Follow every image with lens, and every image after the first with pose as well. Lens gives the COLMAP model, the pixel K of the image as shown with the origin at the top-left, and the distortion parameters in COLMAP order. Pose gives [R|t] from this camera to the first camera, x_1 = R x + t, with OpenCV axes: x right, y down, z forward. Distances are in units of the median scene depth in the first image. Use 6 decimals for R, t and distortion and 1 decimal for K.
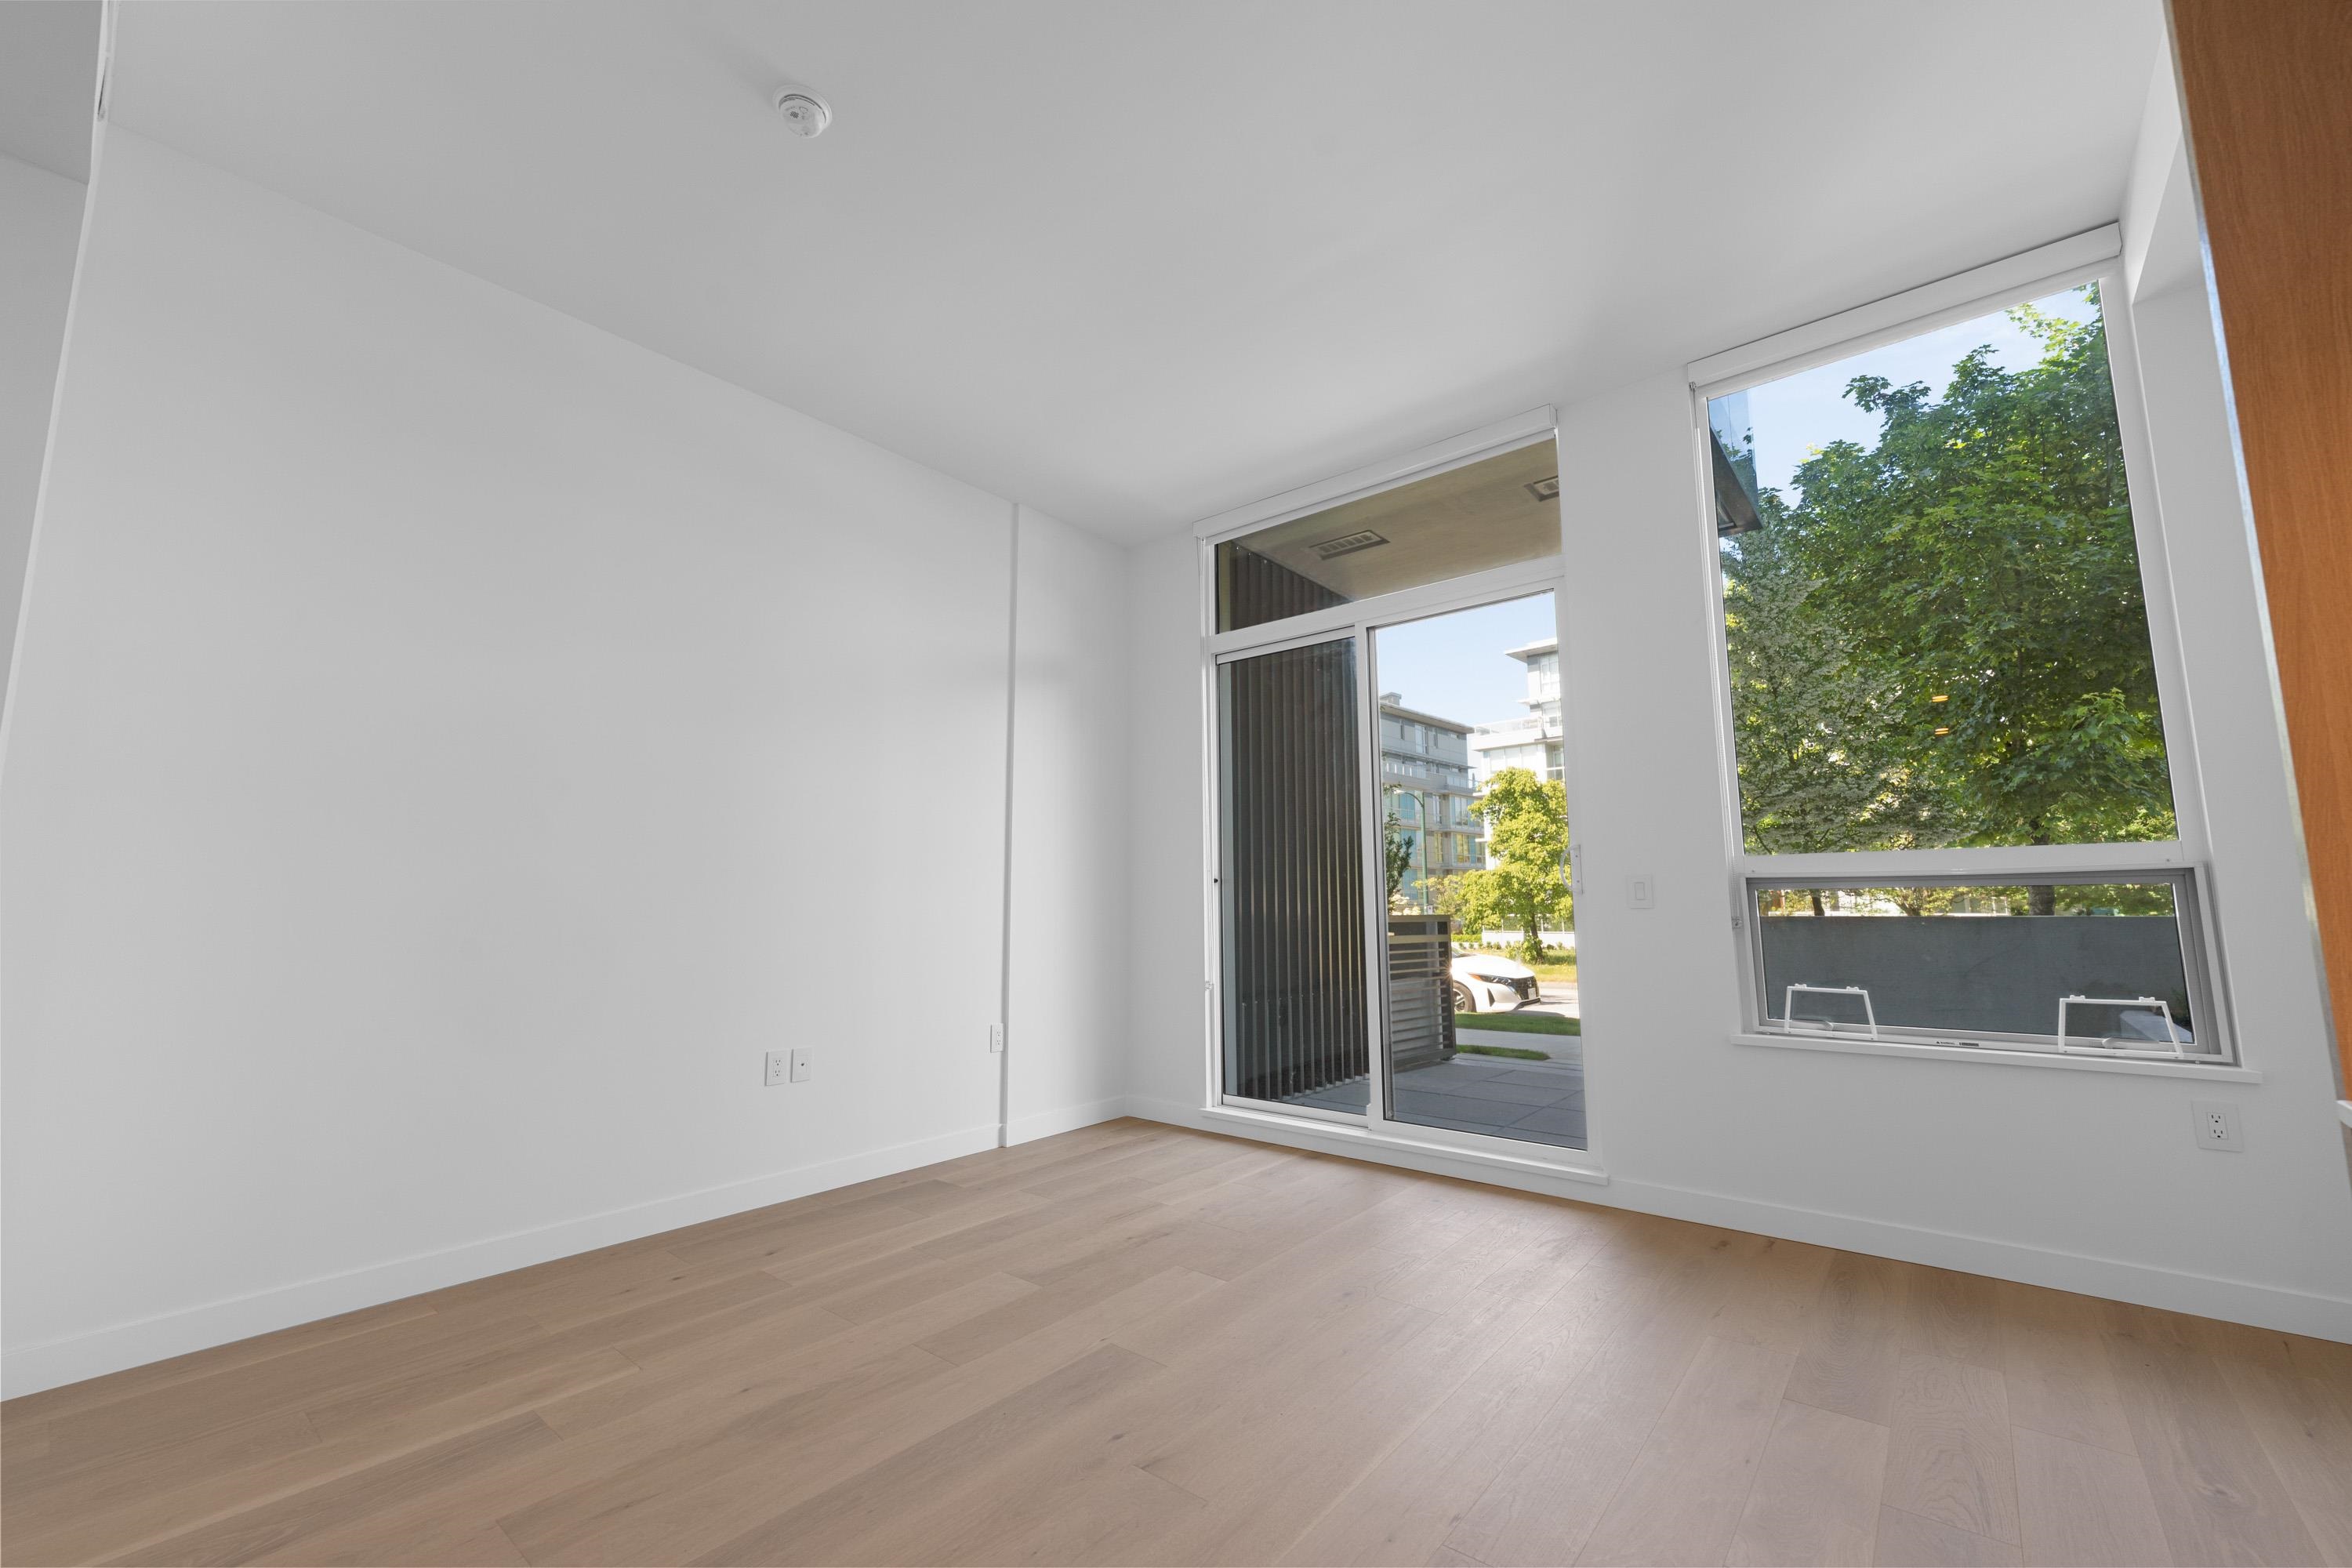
lens RADIAL K [[951.9, 0, 1174.8], [0, 951.9, 775.9], [0, 0, 1]] dist [0.002517, -0.001181]
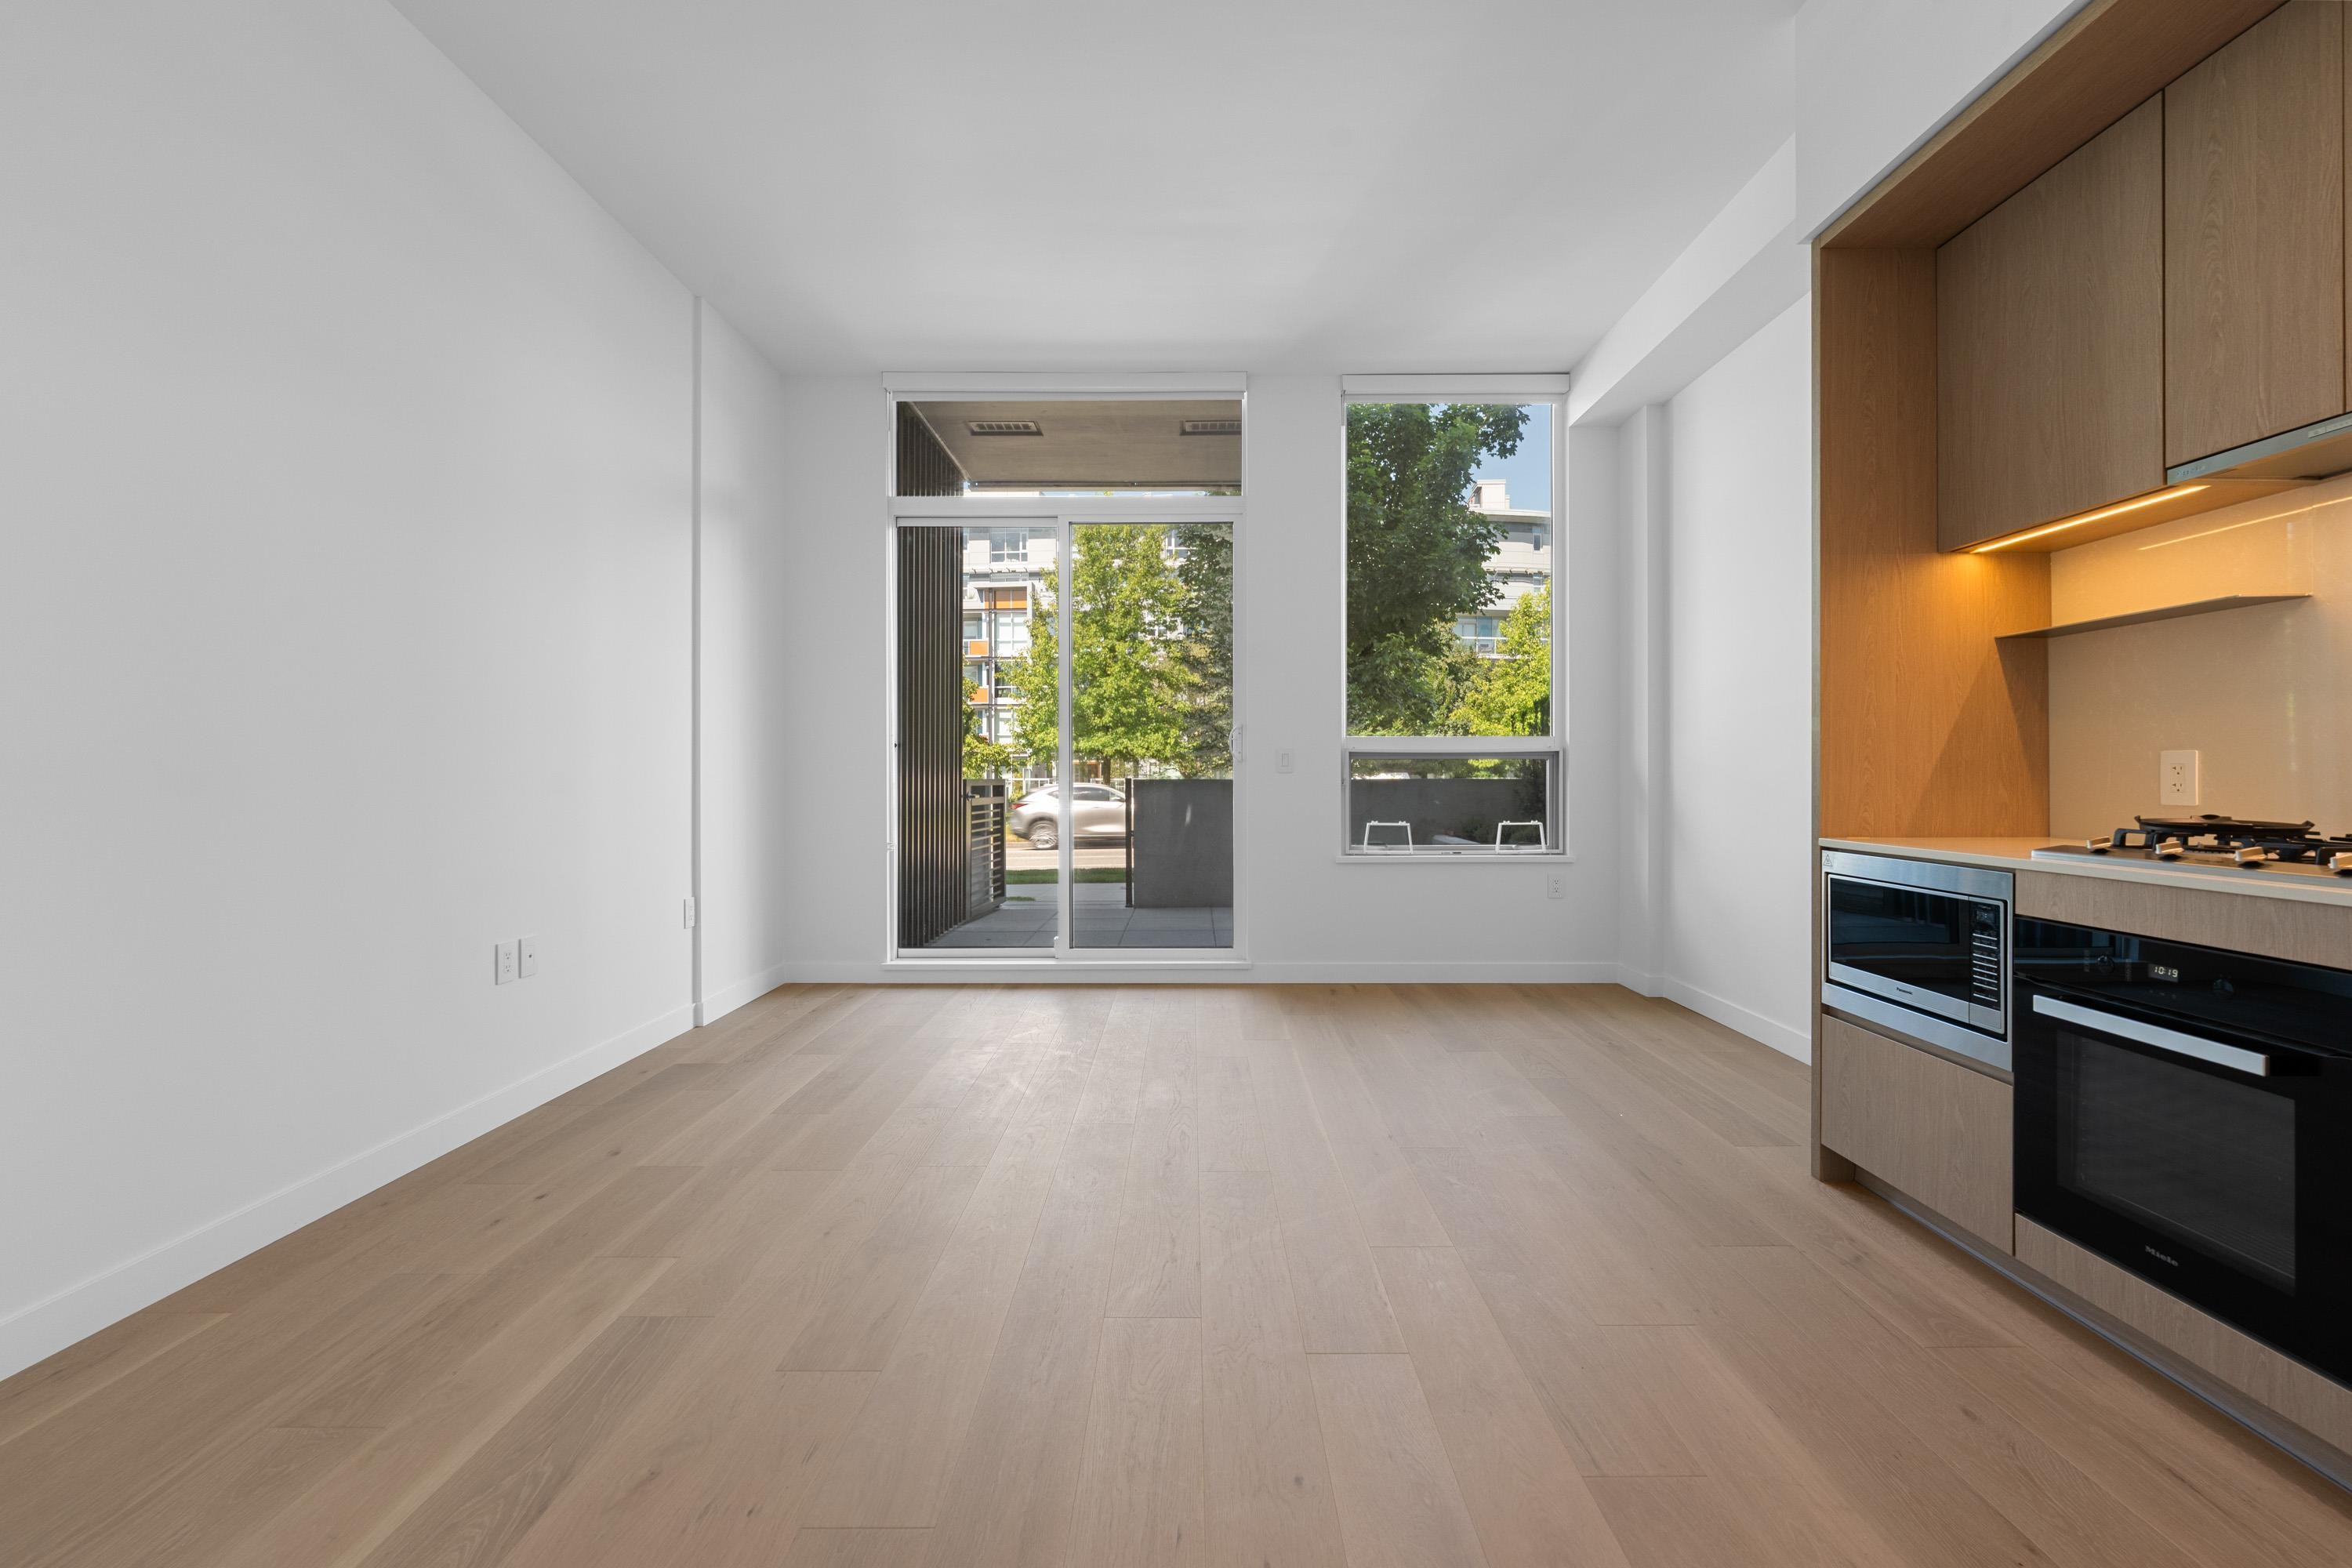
lens RADIAL K [[951.9, 0, 1192.2], [0, 951.9, 777.0], [0, 0, 1]] dist [0.002517, -0.001181]
pose [[0.772930, 0.000104, 0.634492, -0.475498], [-0.087722, 0.990414, 0.106700, 0.009255], [-0.628399, -0.138130, 0.765529, 0.023097]]
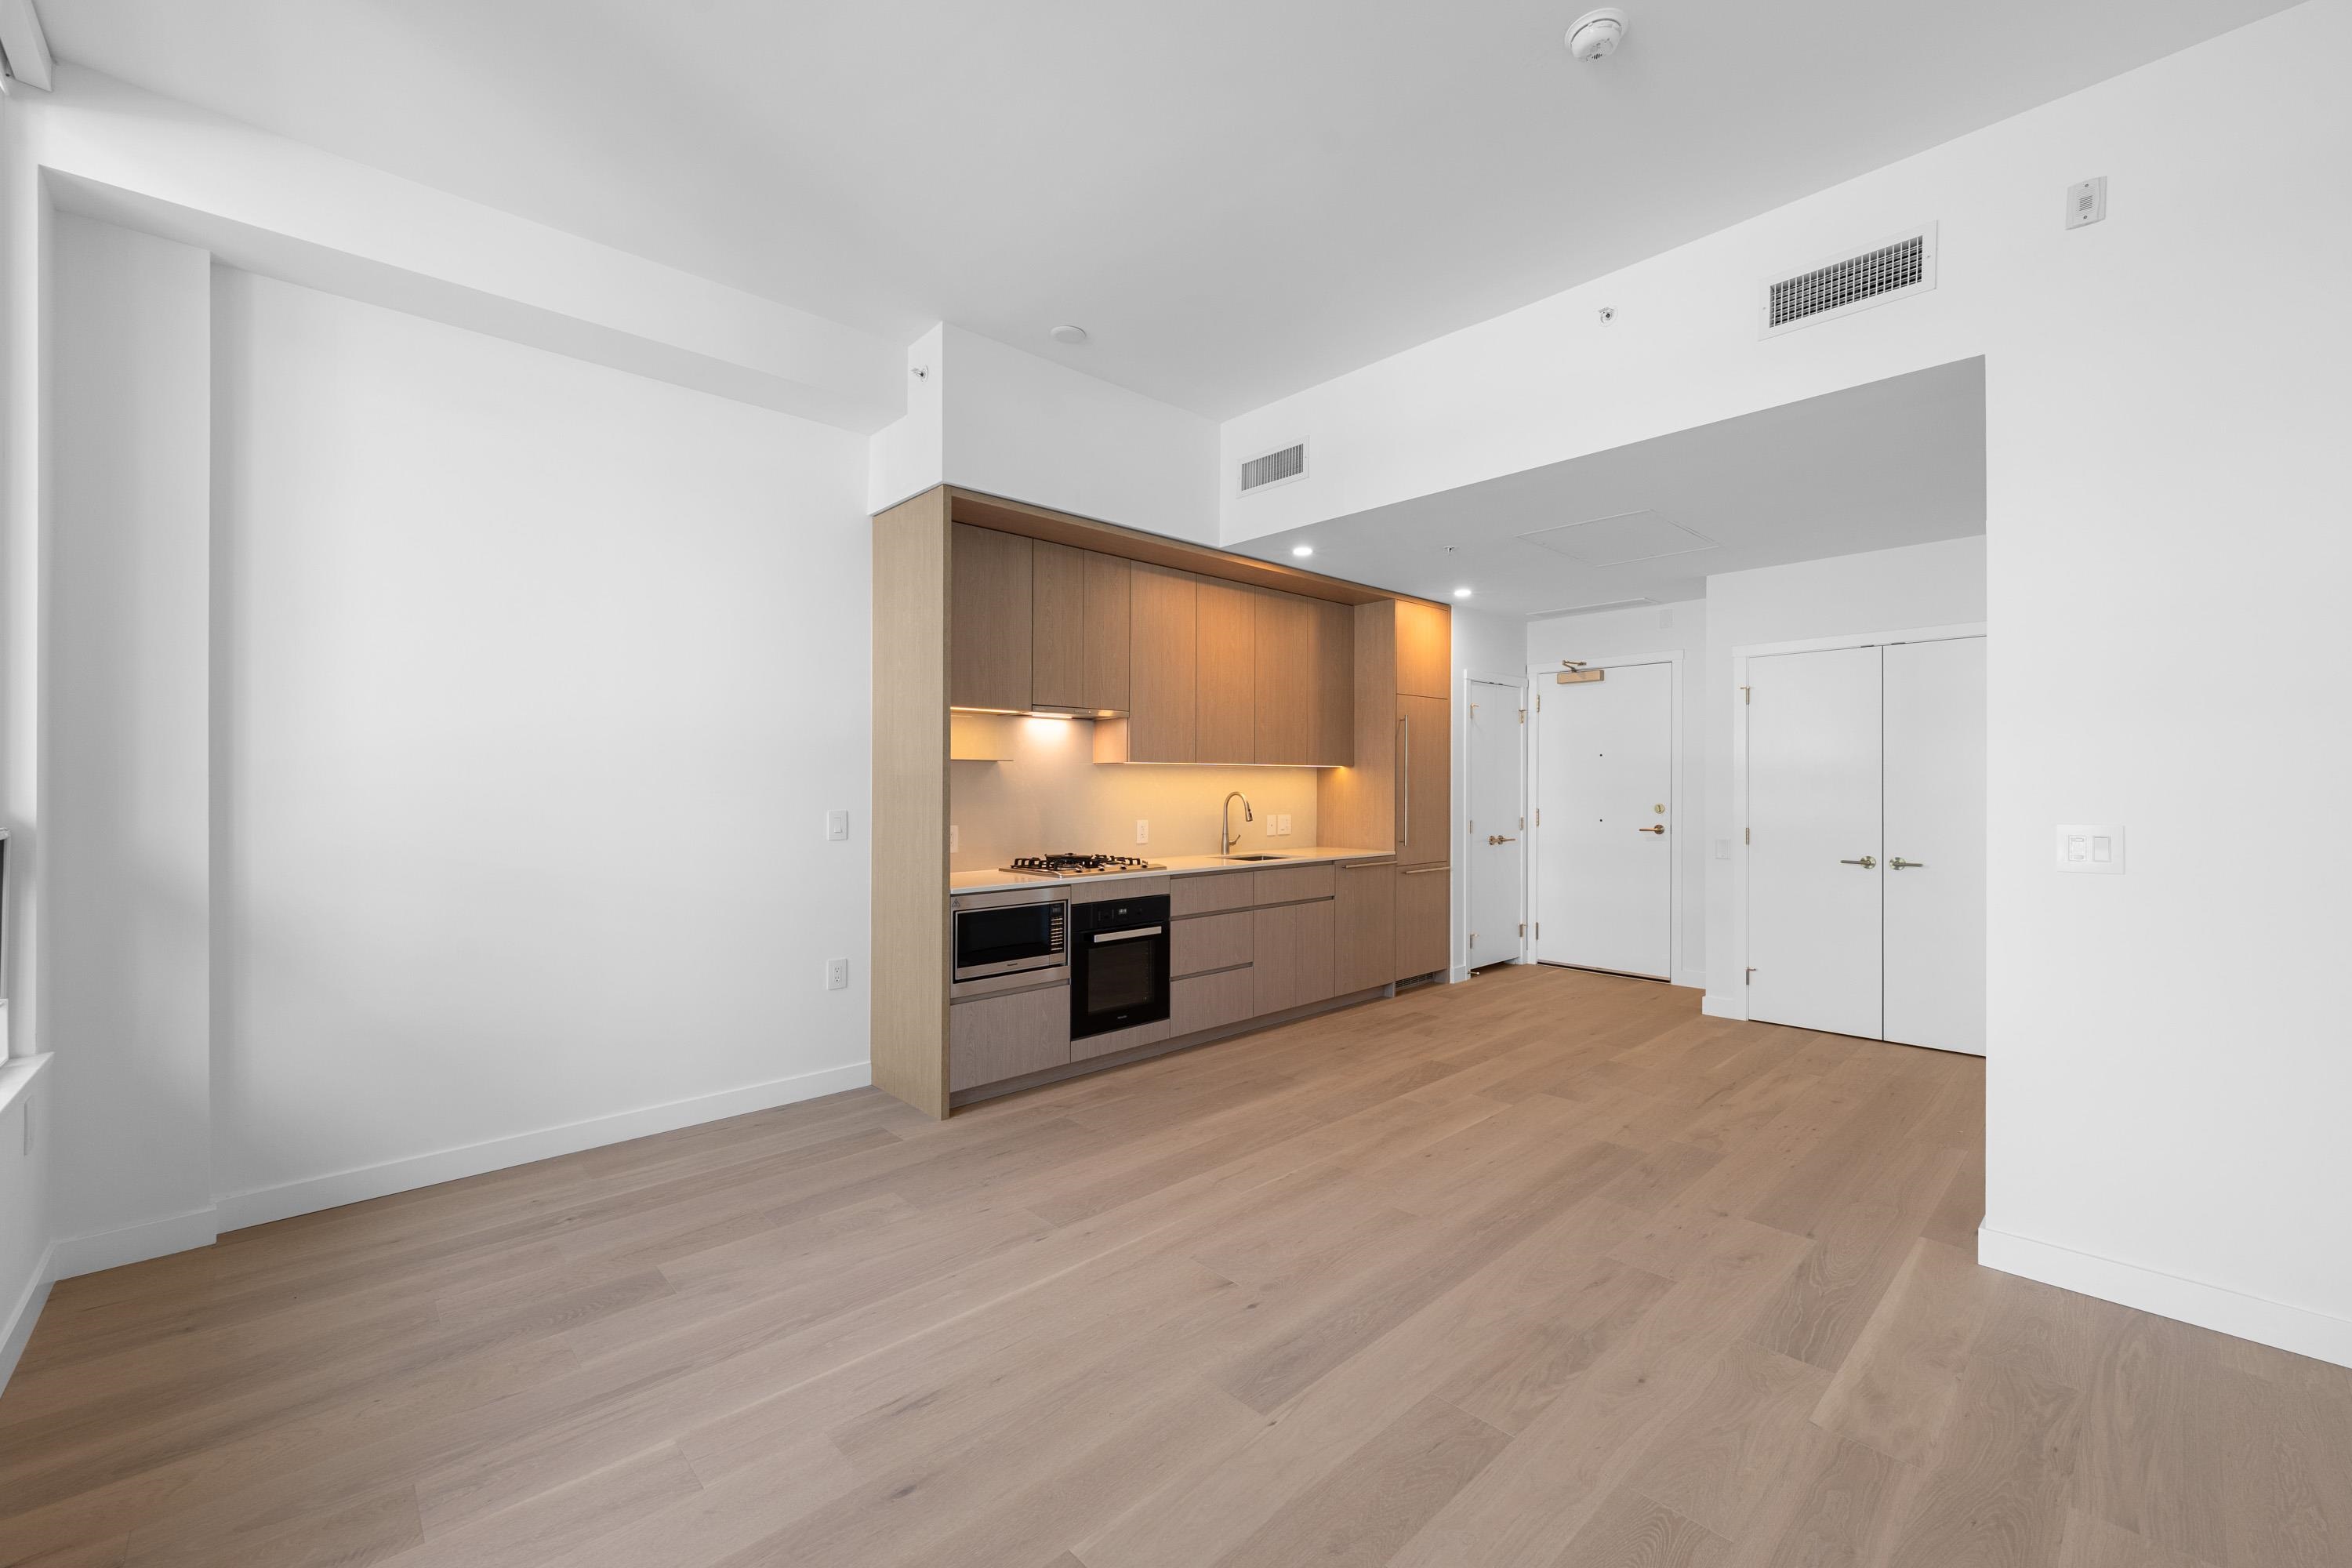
lens RADIAL K [[951.9, 0, 1174.8], [0, 951.9, 776.7], [0, 0, 1]] dist [0.002517, -0.001181]
pose [[-0.990882, 0.006375, 0.134579, -0.069797], [-0.013356, 0.989312, -0.145201, 0.112552], [-0.134066, -0.145675, -0.980207, 1.252591]]
